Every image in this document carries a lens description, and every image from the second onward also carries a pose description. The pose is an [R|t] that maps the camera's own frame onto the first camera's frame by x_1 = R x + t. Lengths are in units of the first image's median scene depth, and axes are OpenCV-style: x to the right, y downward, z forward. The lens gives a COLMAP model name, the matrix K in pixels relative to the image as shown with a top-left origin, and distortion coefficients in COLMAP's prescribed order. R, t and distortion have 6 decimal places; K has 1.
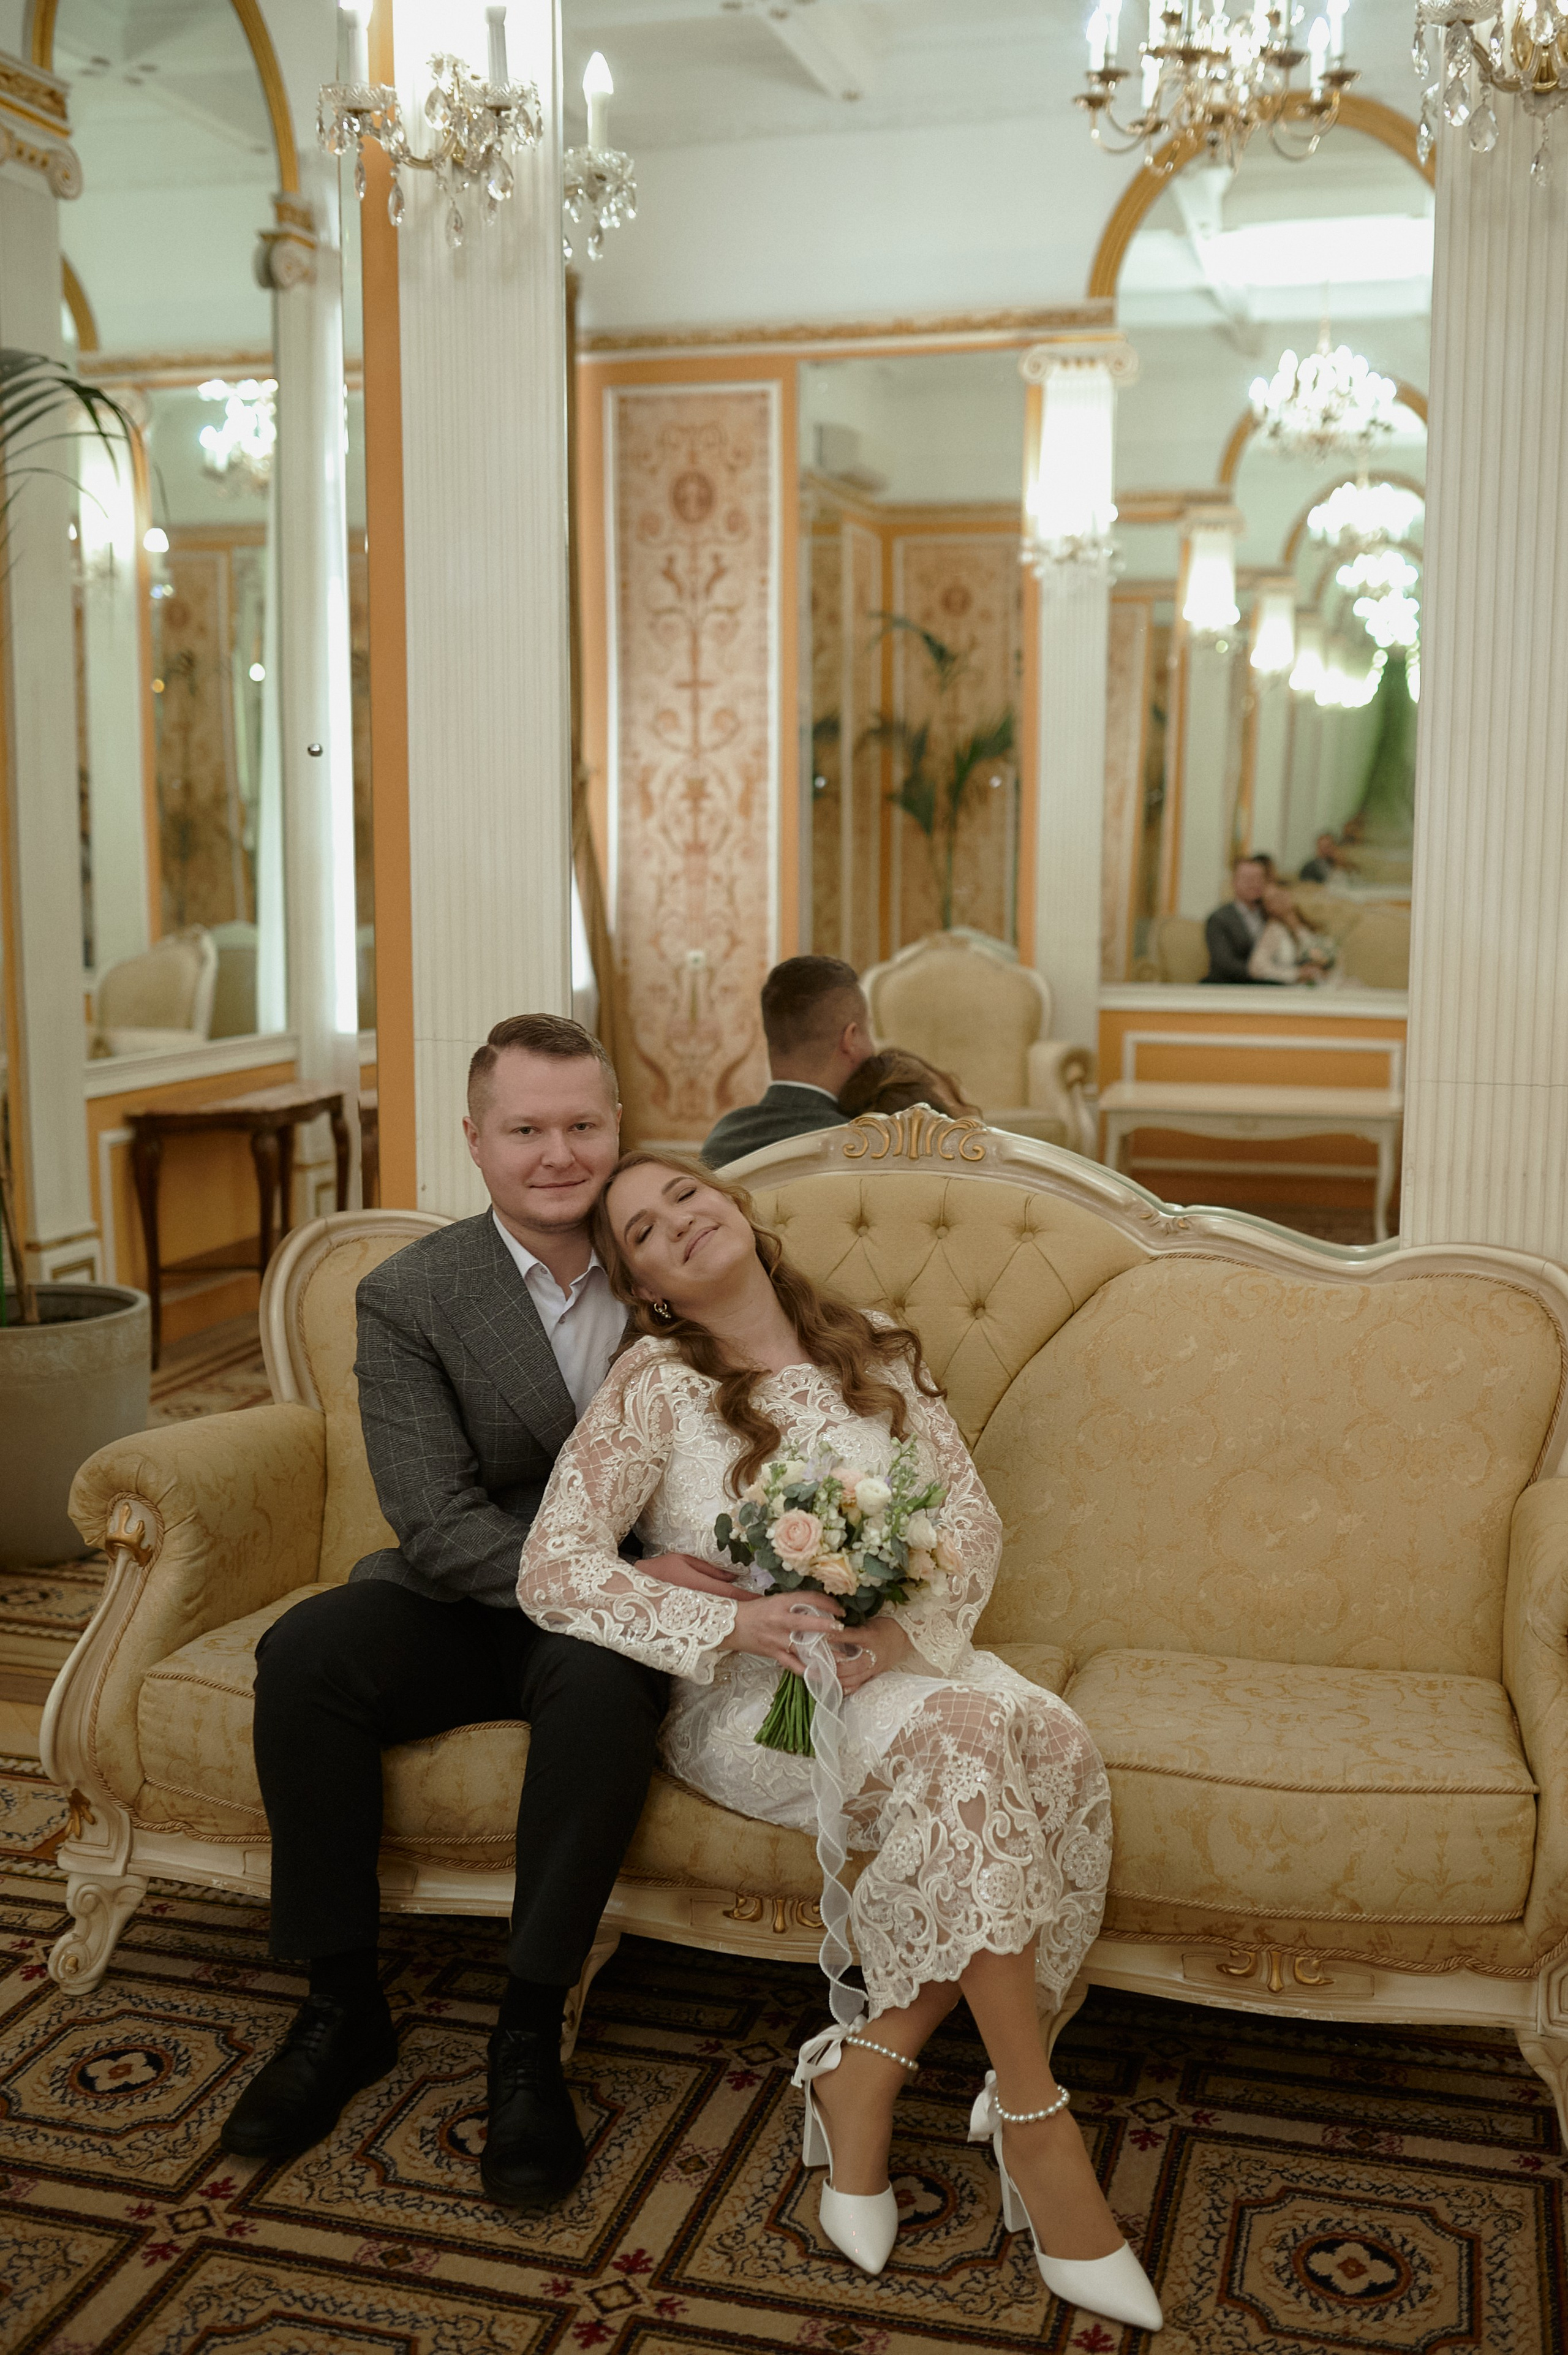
lens RADIAL K [[2406.6, 0, 784.0], [0, 2406.6, 1177.5], [0, 0, 1]] dist [-0.094899, 0.166504]
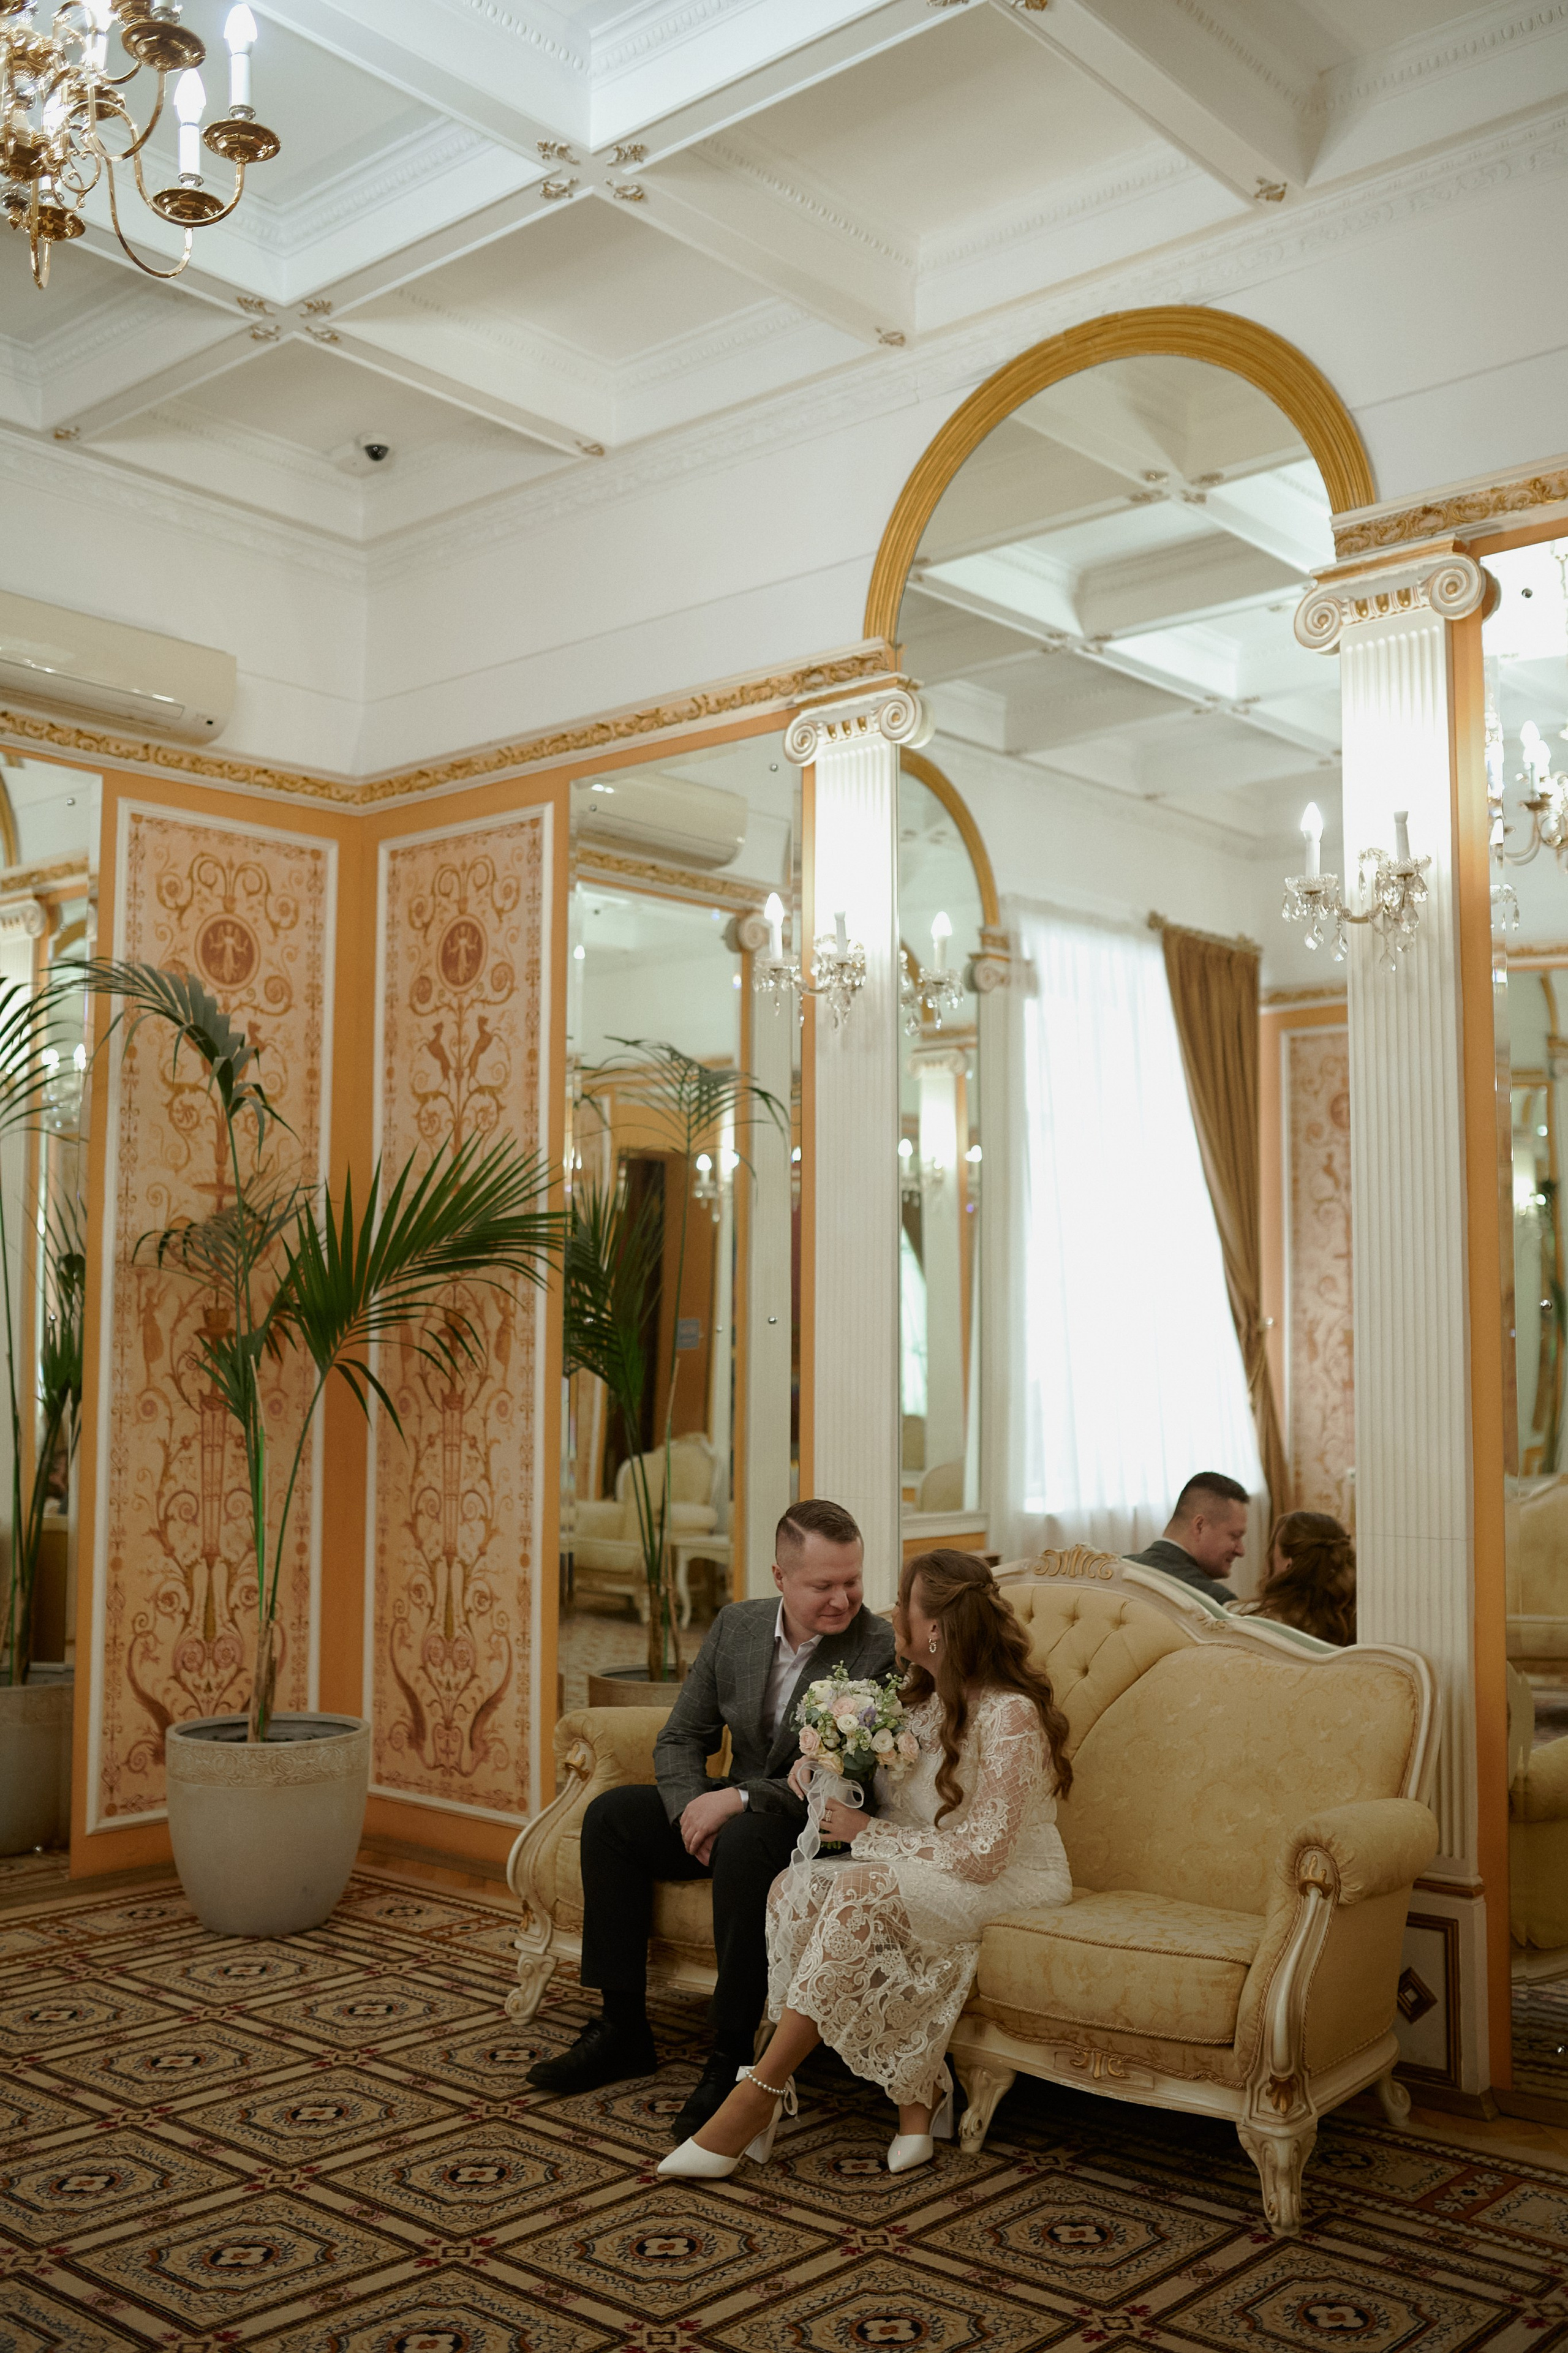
lens RADIAL K [[2260.9, 0, 784.0], [0, 2260.9, 1176.5], [0, 0, 1]] dist [-0.067879, 0.119937]
pose [[0.898155, -0.032776, -0.438457, 0.580272], [-0.067879, 0.974926, -0.211924, 0.067066], [0.434409, 0.220102, 0.873410, -0.460099]]
